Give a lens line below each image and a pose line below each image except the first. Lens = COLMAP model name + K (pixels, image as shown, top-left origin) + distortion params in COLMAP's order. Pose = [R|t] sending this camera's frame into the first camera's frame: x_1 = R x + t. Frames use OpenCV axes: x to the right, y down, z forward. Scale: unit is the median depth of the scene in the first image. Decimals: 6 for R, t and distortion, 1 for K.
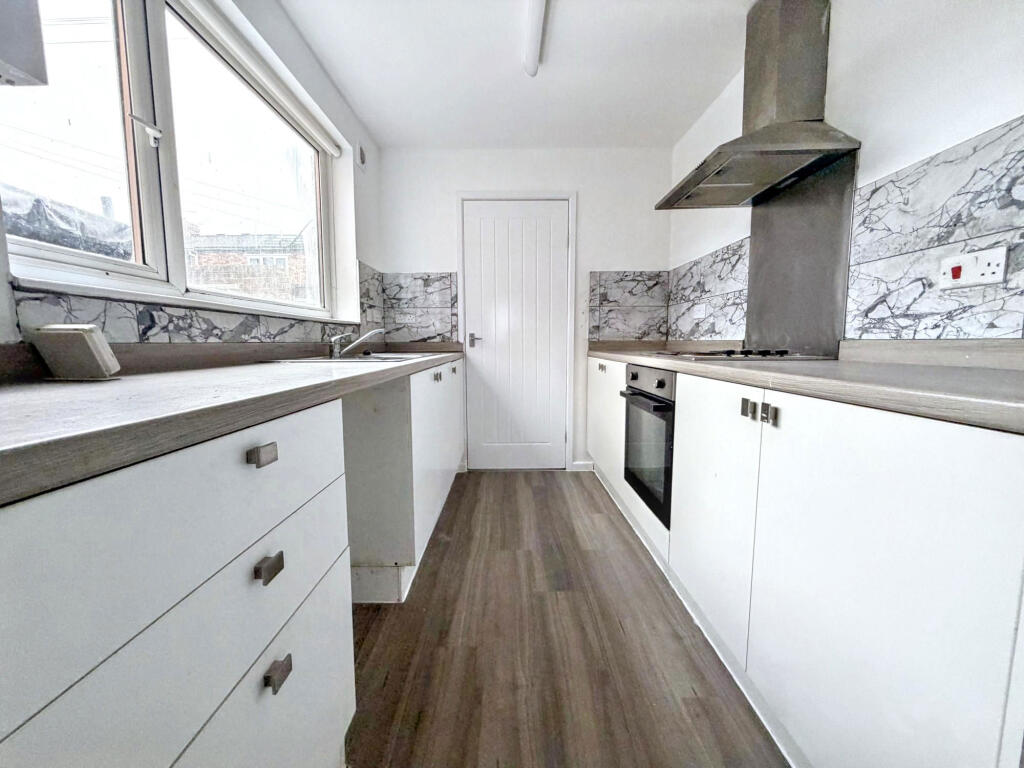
lens RADIAL K [[410.4, 0, 502.4], [0, 410.4, 381.7], [0, 0, 1]] dist [0.034153, -0.000049]
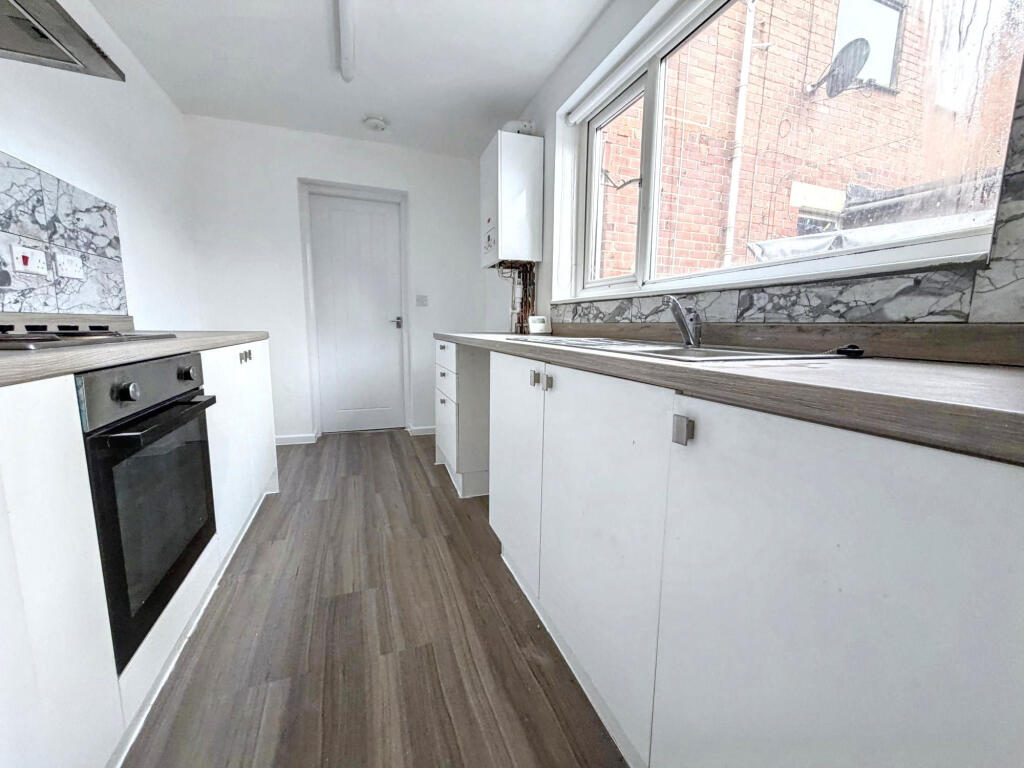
lens RADIAL K [[410.4, 0, 502.4], [0, 410.4, 381.7], [0, 0, 1]] dist [0.034153, -0.000049]
pose [[-0.937443, 0.041066, -0.345707, 0.126955], [-0.041691, 0.972630, 0.228589, -0.182203], [0.345633, 0.228702, -0.910073, 1.962673]]
